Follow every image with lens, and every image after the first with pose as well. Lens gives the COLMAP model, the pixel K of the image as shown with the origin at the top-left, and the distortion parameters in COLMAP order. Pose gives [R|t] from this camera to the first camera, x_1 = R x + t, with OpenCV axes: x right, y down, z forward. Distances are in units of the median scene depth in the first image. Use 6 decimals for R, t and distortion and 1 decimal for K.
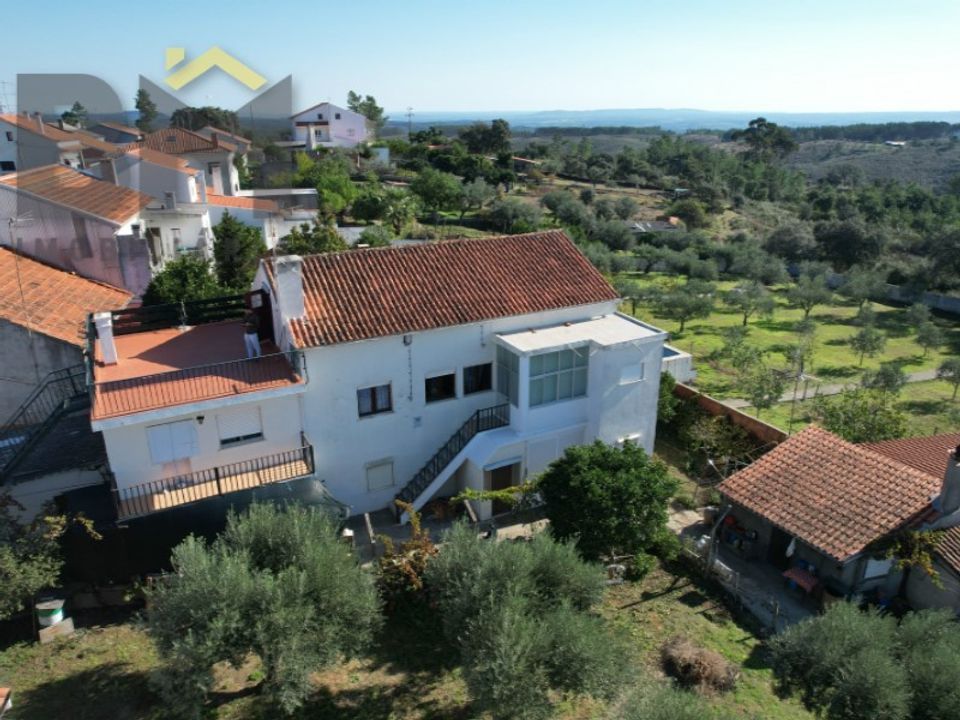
lens RADIAL K [[669.7, 0, 480.0], [0, 669.7, 360.0], [0, 0, 1]] dist [-0.006963, -0.002118]
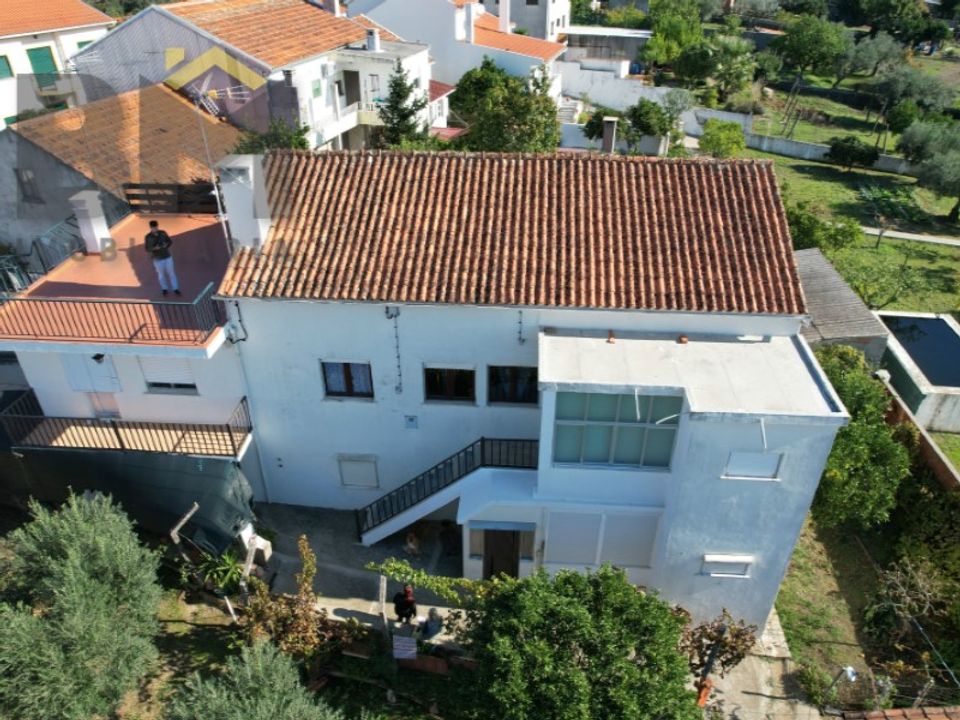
lens RADIAL K [[669.7, 0, 480.0], [0, 669.7, 360.0], [0, 0, 1]] dist [-0.006963, -0.002118]
pose [[0.852209, 0.287957, -0.436831, 0.254483], [-0.189005, 0.947973, 0.256171, -0.161008], [0.487870, -0.135748, 0.862296, 0.445116]]
